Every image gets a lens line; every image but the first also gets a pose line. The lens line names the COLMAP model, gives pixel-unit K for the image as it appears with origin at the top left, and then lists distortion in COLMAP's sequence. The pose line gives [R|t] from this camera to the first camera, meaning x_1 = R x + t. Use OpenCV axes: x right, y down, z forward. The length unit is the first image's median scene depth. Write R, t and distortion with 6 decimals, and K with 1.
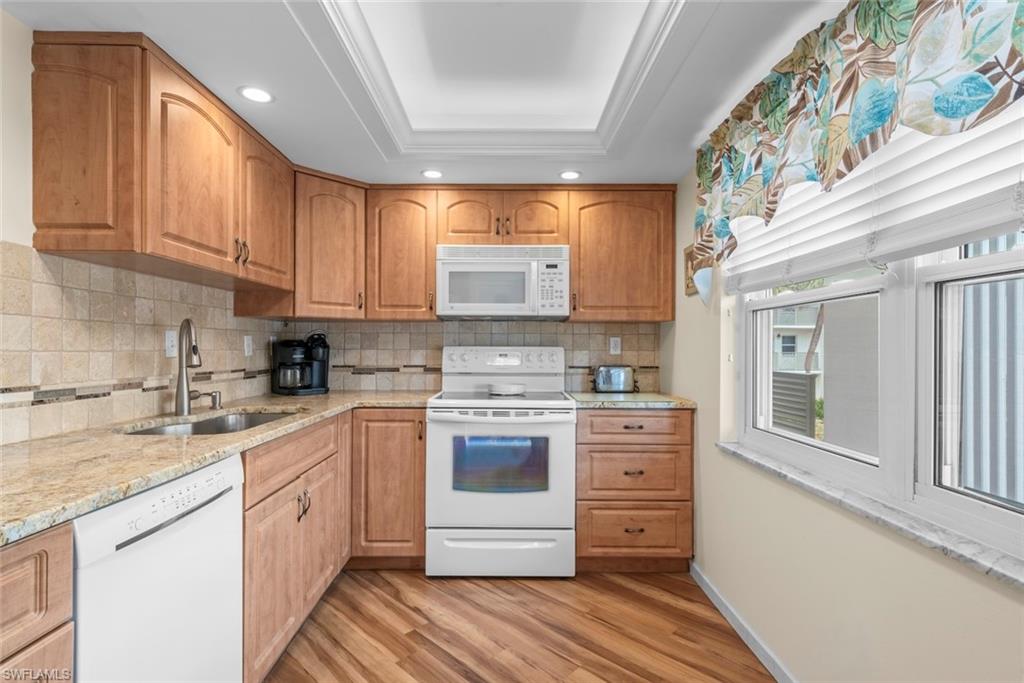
lens RADIAL K [[492.0, 0, 515.8], [0, 492.0, 346.1], [0, 0, 1]] dist [0.001750, 0.000140]
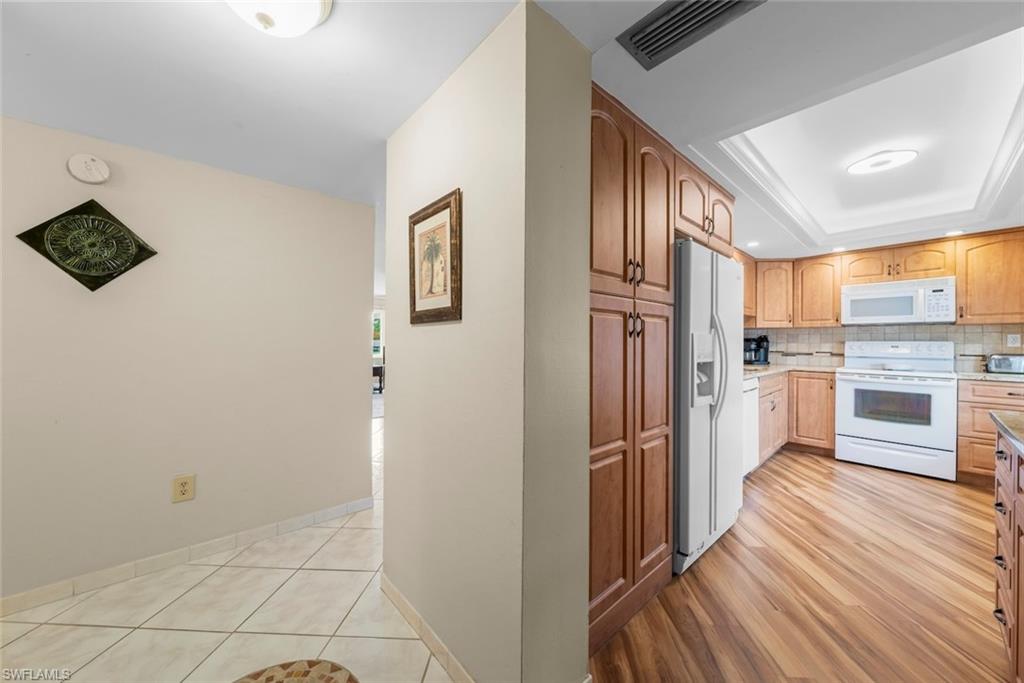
lens RADIAL K [[362.2, 0, 516.3], [0, 362.2, 342.3], [0, 0, 1]] dist [-0.000887, 0.001103]
pose [[0.652088, -0.000600, -0.758143, 0.081080], [-0.000420, 0.999999, -0.001152, 0.007705], [0.758143, 0.001070, 0.652087, -0.894220]]
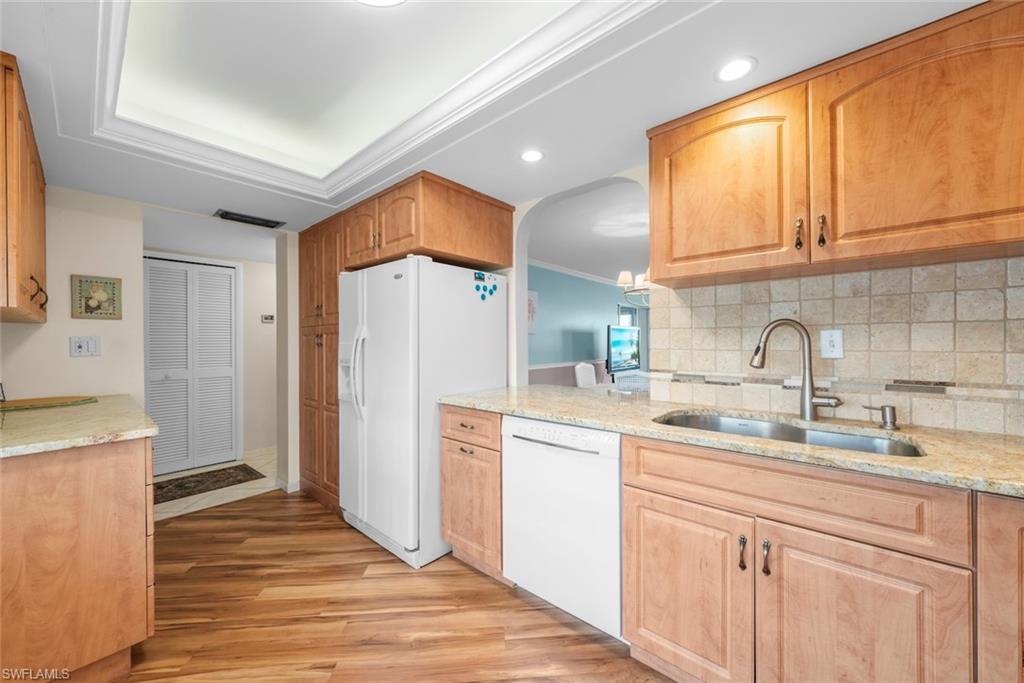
lens RADIAL K [[362.2, 0, 498.4], [0, 362.2, 340.6], [0, 0, 1]] dist [-0.000887, 0.001103]
pose [[-0.673194, -0.000996, -0.739465, 0.196689], [0.007079, 0.999945, -0.007792, -0.008527], [0.739432, -0.010480, -0.673149, 0.849910]]
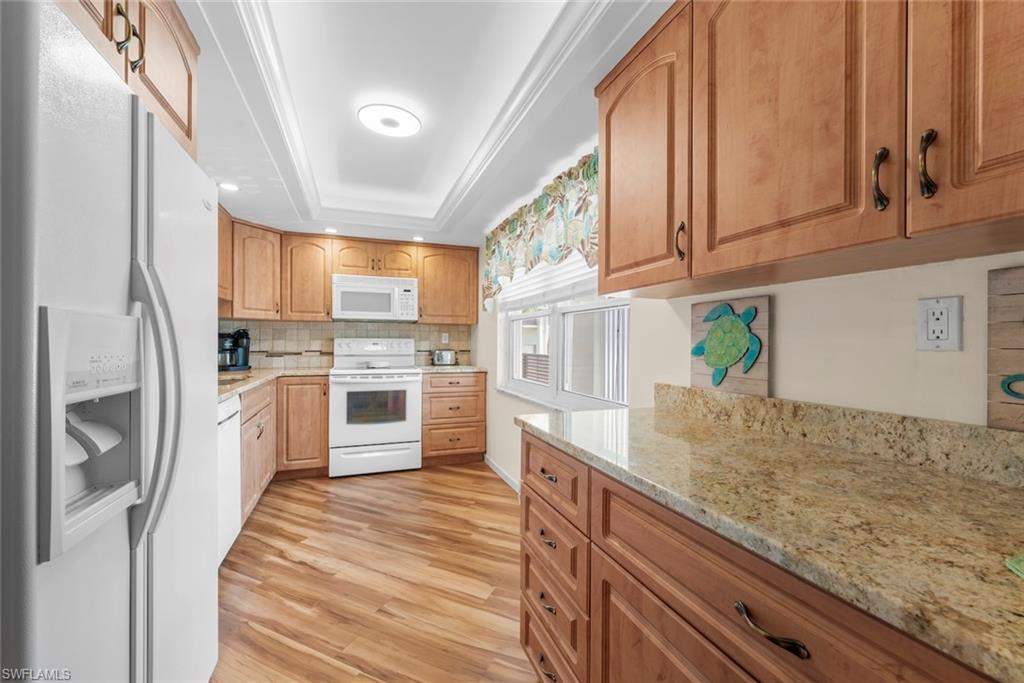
lens RADIAL K [[398.8, 0, 510.8], [0, 398.8, 343.3], [0, 0, 1]] dist [-0.005265, 0.000501]
pose [[0.940219, -0.001013, 0.340569, -0.064671], [-0.001665, 0.999970, 0.007572, 0.007643], [-0.340566, -0.007686, 0.940189, -0.453230]]
